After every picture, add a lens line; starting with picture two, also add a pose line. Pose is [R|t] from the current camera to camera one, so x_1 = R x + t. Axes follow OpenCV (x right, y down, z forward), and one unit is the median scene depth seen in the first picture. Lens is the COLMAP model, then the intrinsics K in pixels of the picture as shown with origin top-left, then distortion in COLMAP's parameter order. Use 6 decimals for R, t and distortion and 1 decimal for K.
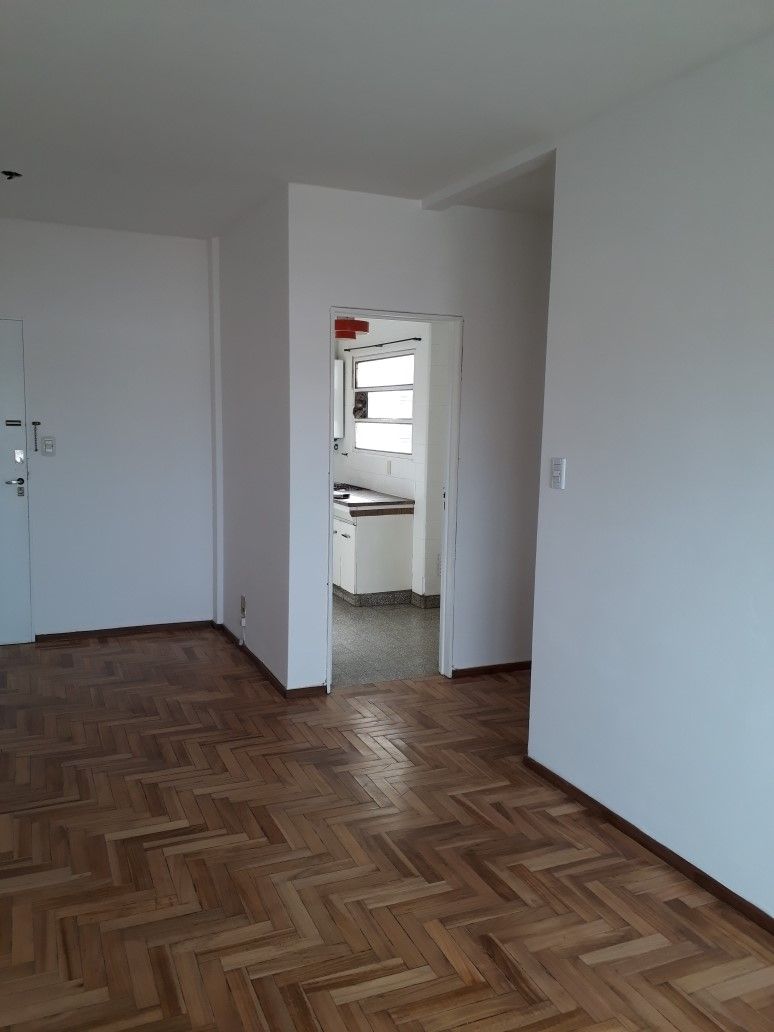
lens RADIAL K [[820.6, 0, 384.2], [0, 820.6, 516.1], [0, 0, 1]] dist [0.018484, -0.004589]
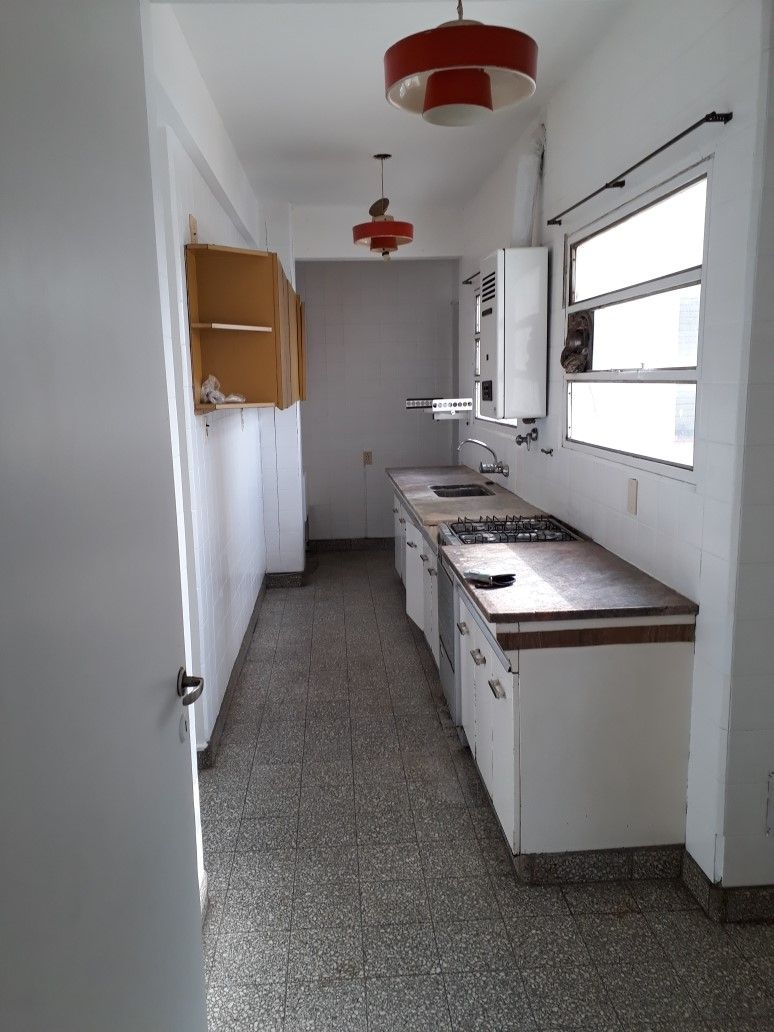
lens RADIAL K [[820.6, 0, 386.1], [0, 820.6, 515.1], [0, 0, 1]] dist [0.018484, -0.004589]
pose [[0.938622, 0.023975, -0.344113, 0.030542], [-0.009442, 0.998994, 0.043848, -0.066163], [0.344818, -0.037907, 0.937904, 0.594203]]
